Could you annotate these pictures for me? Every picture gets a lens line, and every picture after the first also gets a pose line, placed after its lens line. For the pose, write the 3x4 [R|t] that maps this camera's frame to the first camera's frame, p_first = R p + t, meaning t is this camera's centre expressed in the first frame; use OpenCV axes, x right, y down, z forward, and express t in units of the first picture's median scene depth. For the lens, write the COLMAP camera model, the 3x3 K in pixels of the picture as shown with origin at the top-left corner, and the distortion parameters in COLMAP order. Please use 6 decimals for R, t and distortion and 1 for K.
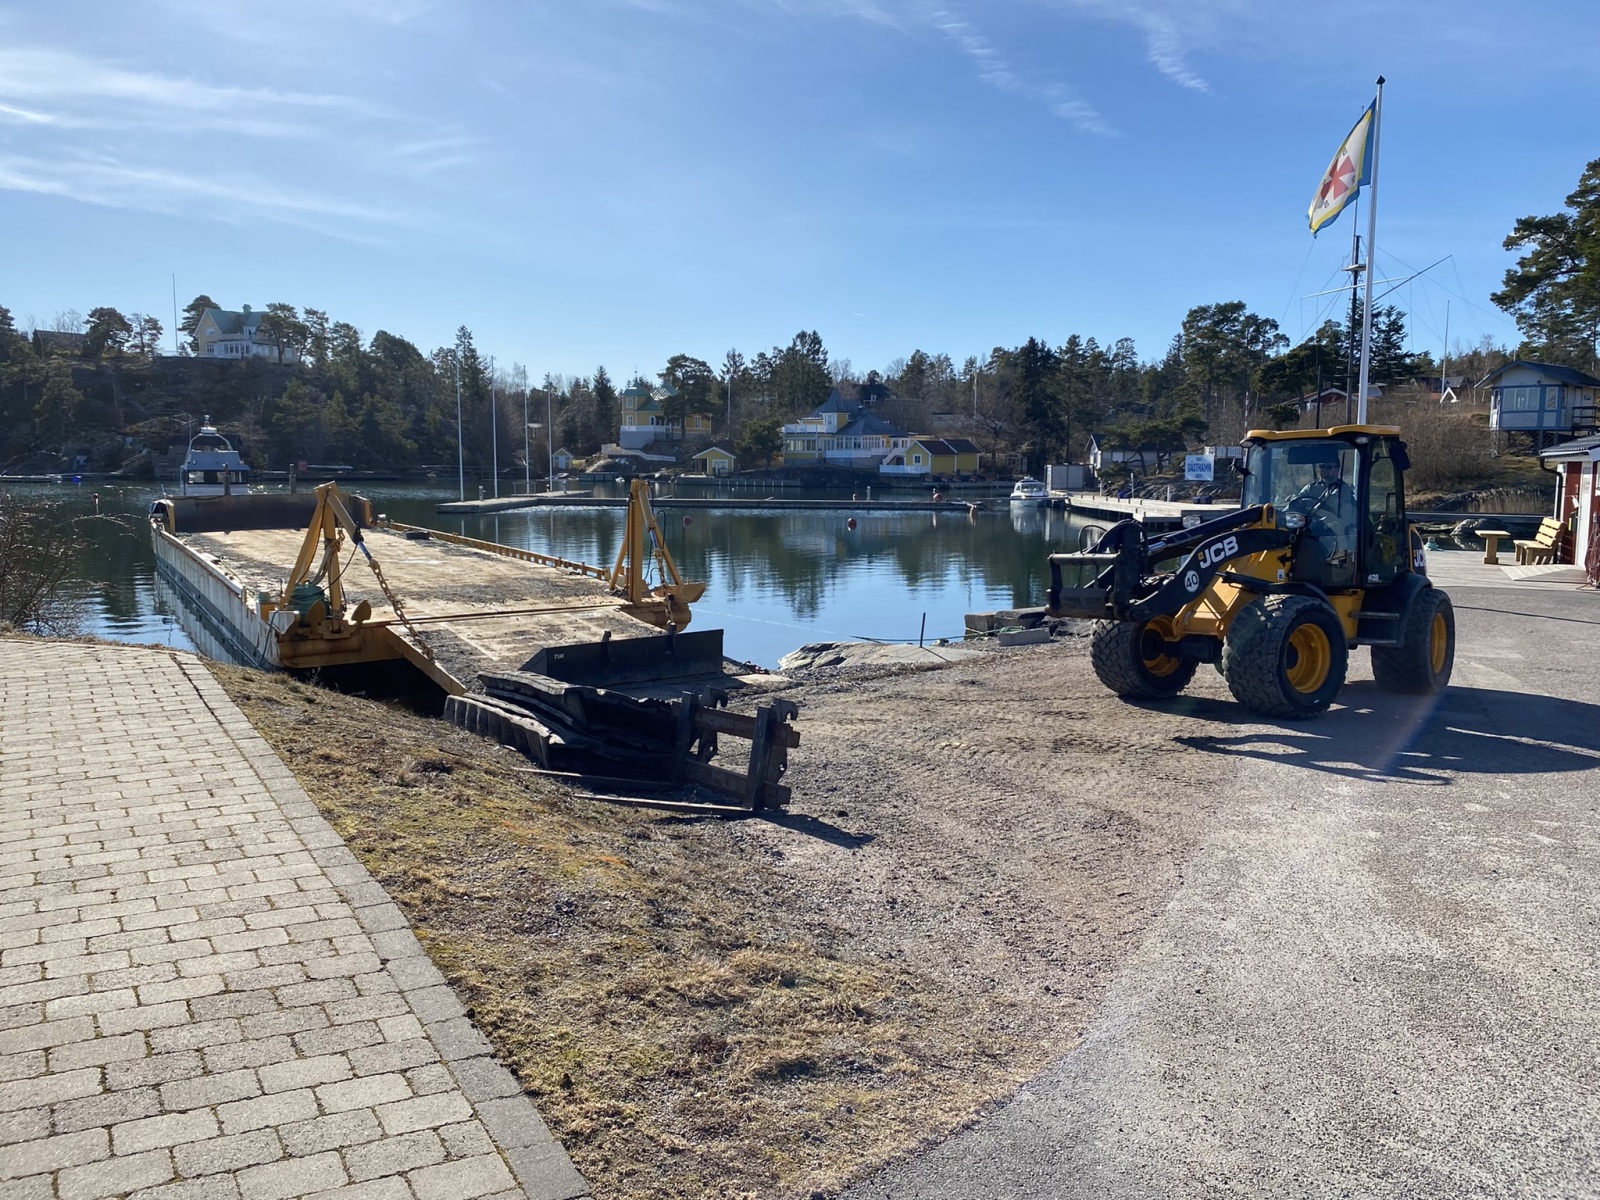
lens RADIAL K [[1208.9, 0, 812.9], [0, 1208.9, 610.9], [0, 0, 1]] dist [-0.010742, 0.014355]
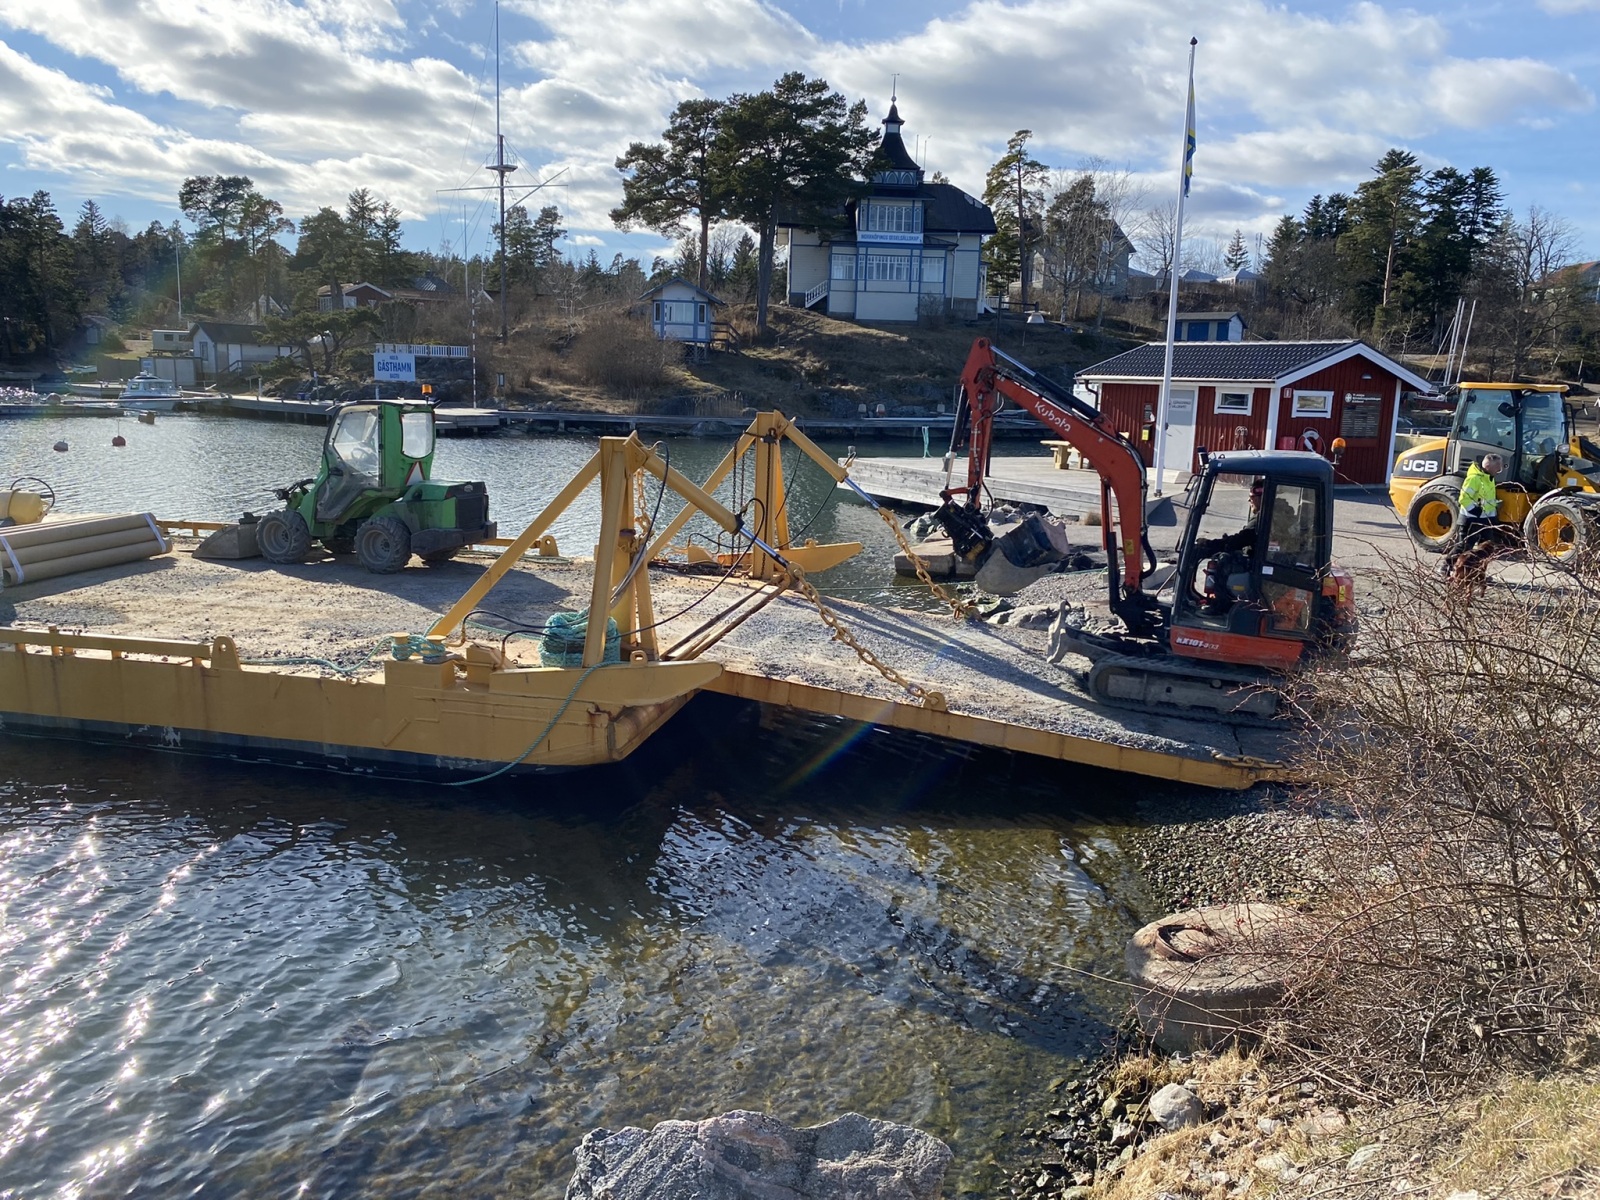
lens RADIAL K [[1208.9, 0, 794.6], [0, 1208.9, 596.3], [0, 0, 1]] dist [-0.010742, 0.014355]
pose [[0.652127, -0.120185, 0.748523, -0.092453], [0.062544, 0.992517, 0.104871, -0.010484], [-0.755526, -0.021573, 0.654764, 0.076486]]
